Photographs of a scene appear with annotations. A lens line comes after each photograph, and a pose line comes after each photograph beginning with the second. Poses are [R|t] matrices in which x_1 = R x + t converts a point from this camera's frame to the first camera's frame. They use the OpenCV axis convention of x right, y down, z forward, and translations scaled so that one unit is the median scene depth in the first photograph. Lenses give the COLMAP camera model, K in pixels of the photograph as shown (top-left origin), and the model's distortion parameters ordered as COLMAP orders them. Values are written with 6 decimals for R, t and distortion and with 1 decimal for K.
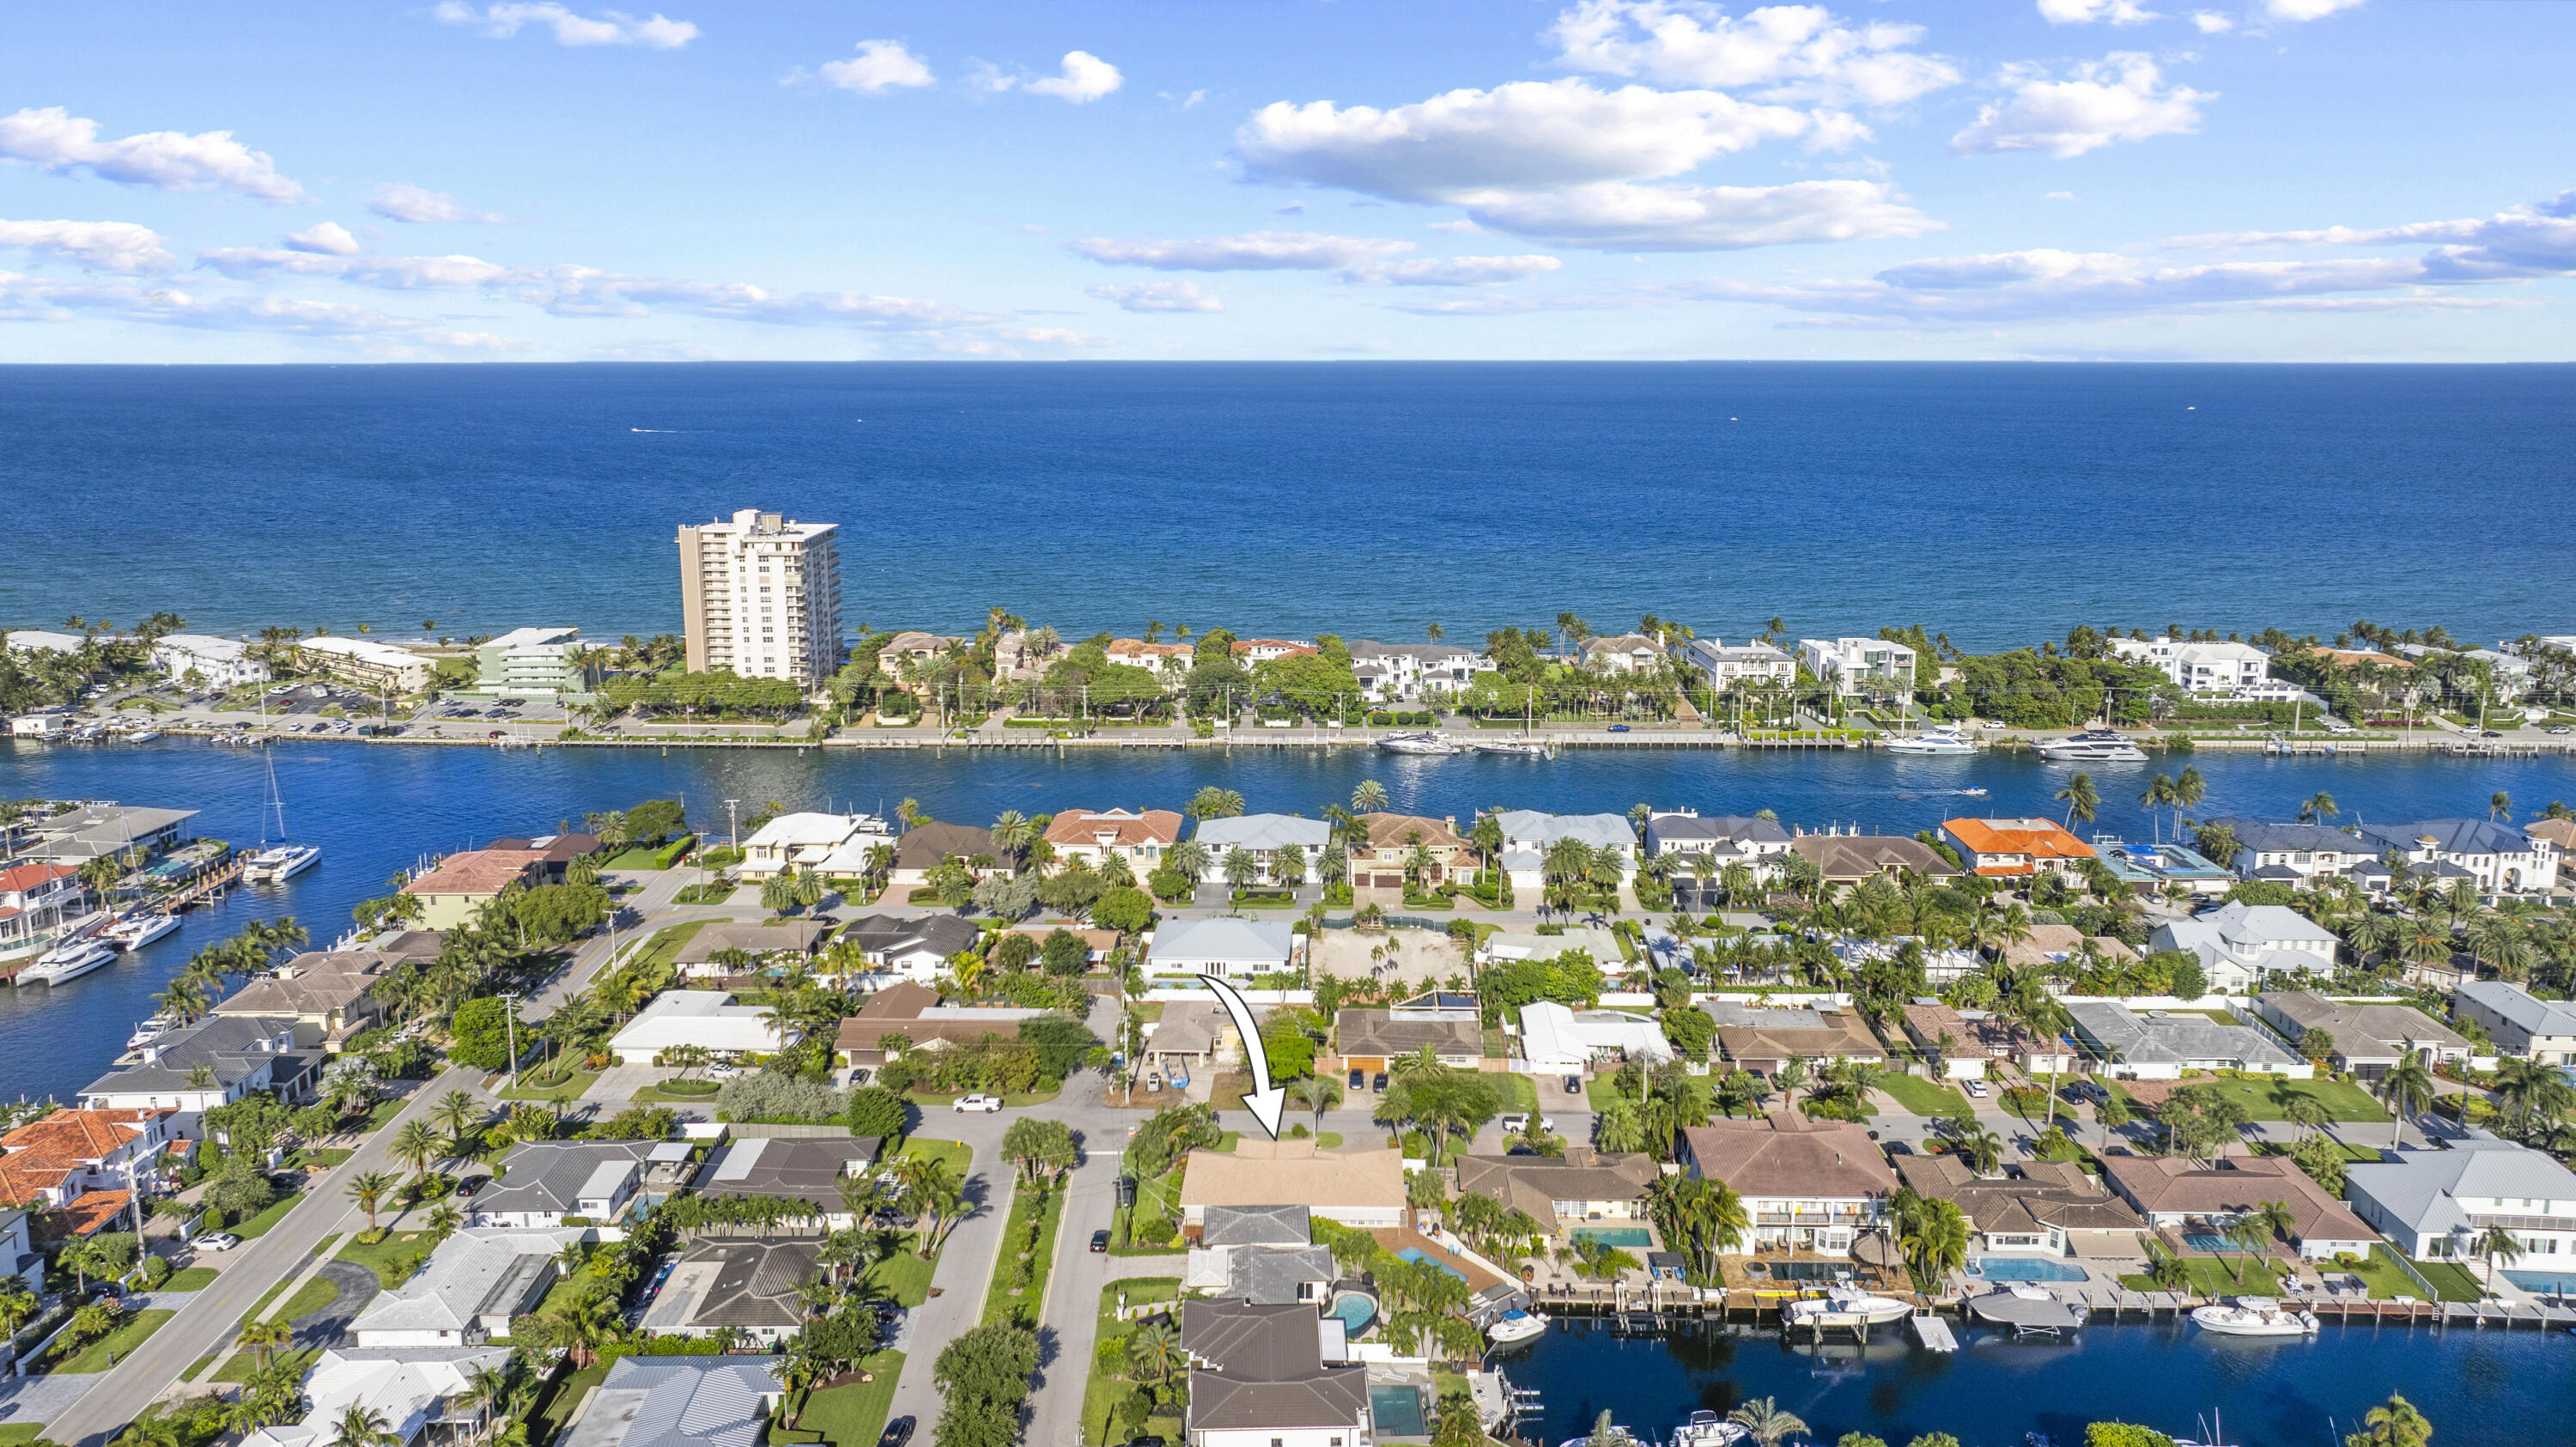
lens RADIAL K [[1834.6, 0, 1299.7], [0, 1834.6, 683.8], [0, 0, 1]] dist [-0.018112, -0.002961]
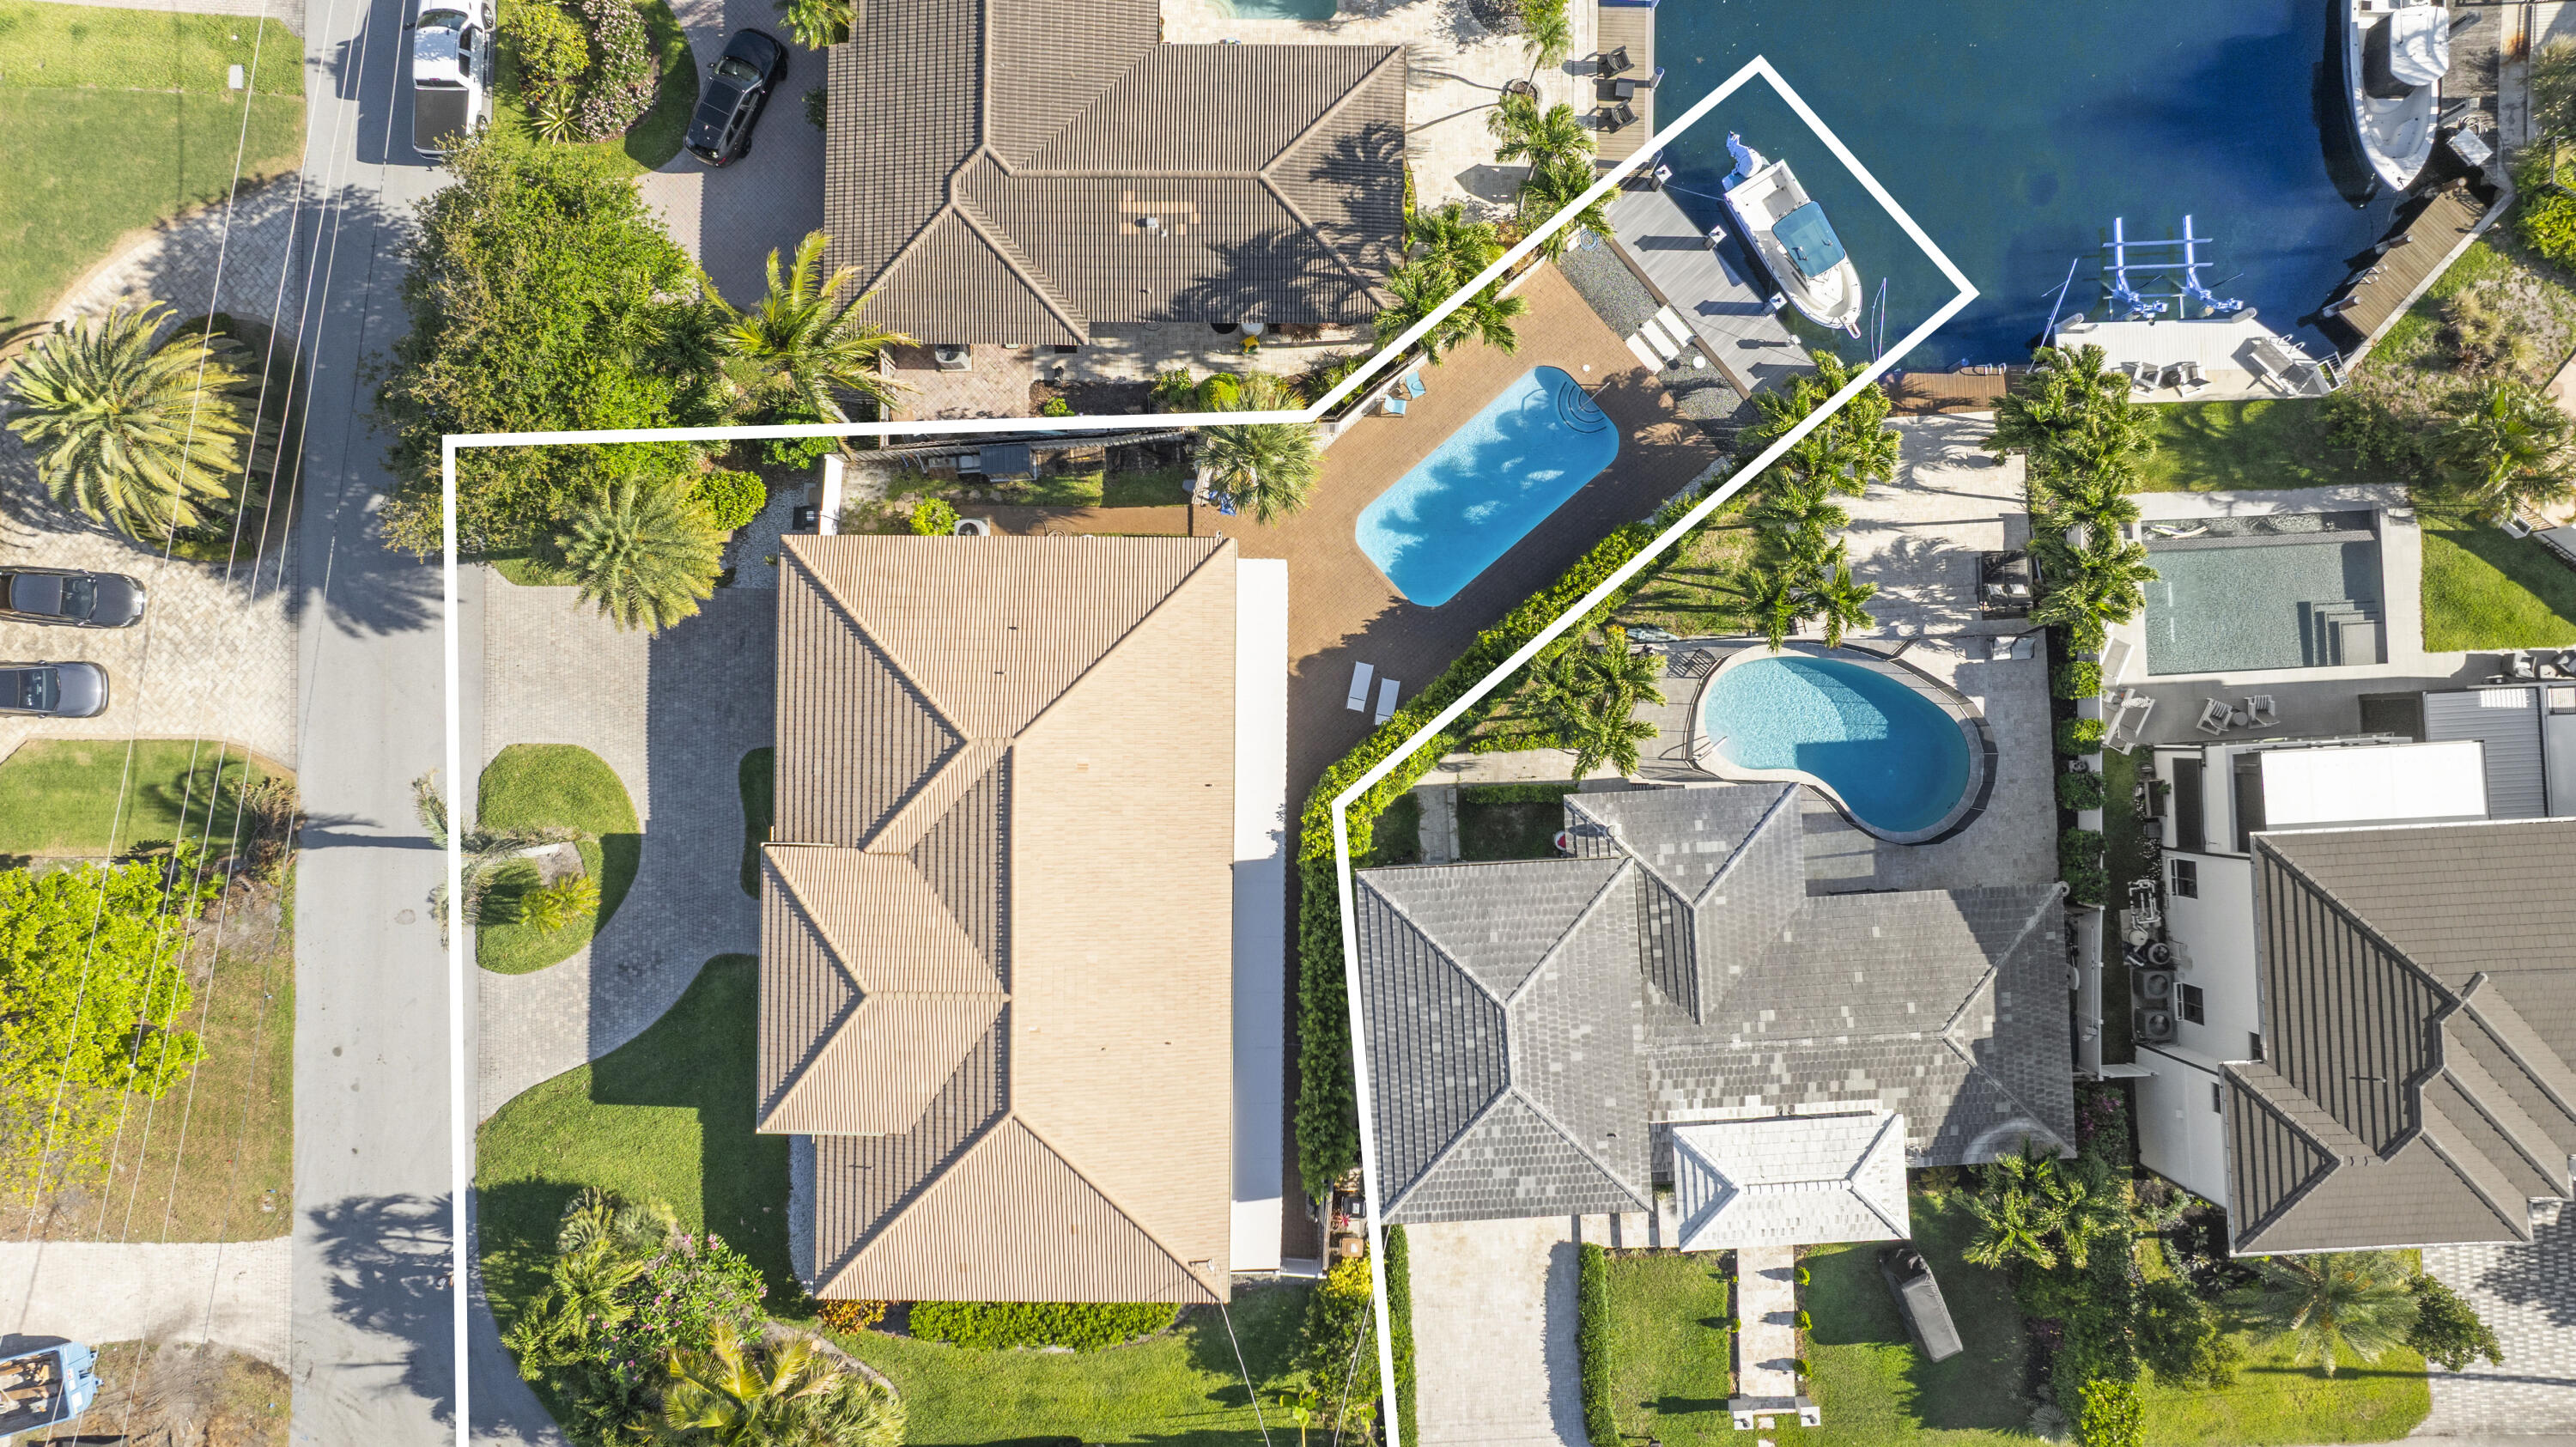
lens RADIAL K [[1801.9, 0, 1311.0], [0, 1801.9, 704.1], [0, 0, 1]] dist [-0.000650, 0.002637]
pose [[-0.019223, -0.999683, 0.016257, 0.016063], [0.189825, 0.012315, 0.981741, -0.000104], [-0.981630, 0.021958, 0.189528, 0.585806]]
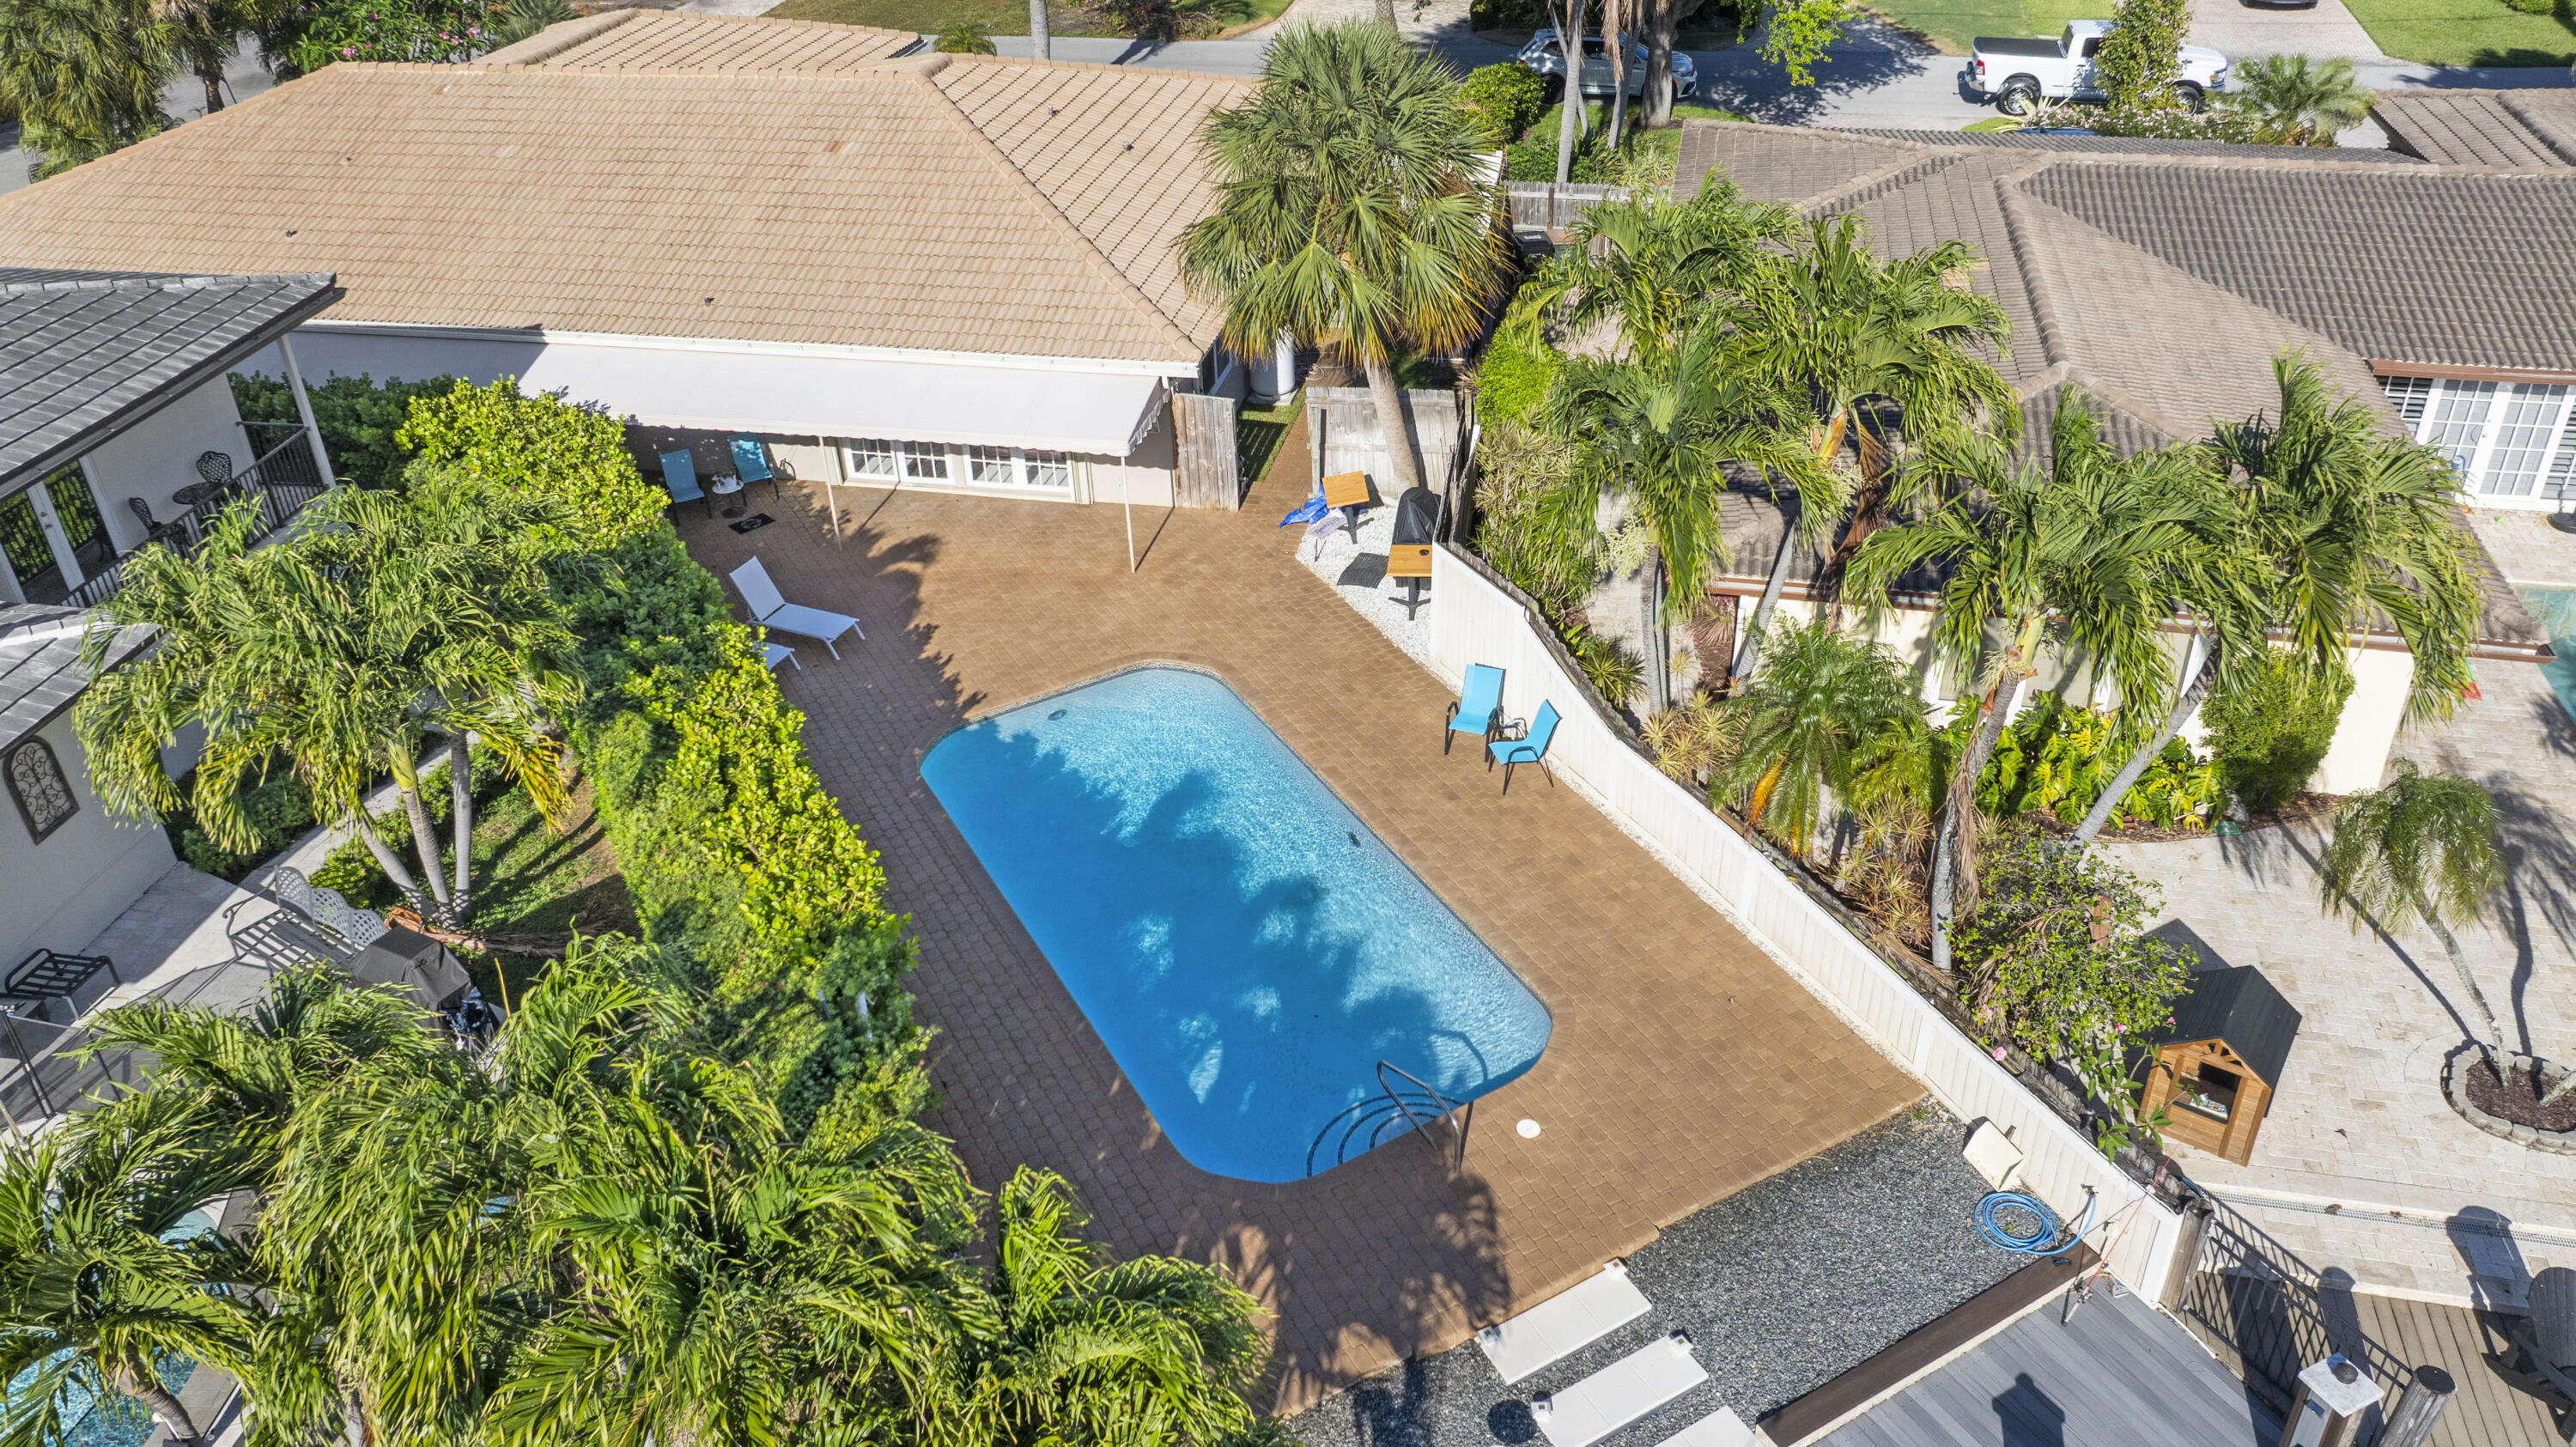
lens RADIAL K [[1904.8, 0, 1288.0], [0, 1904.8, 723.5], [0, 0, 1]] dist [-0.028650, 0.000227]
pose [[0.981536, 0.074739, -0.176071, 0.056584], [-0.001400, 0.923285, 0.384114, 0.161453], [0.191272, -0.376775, 0.906342, 0.544460]]
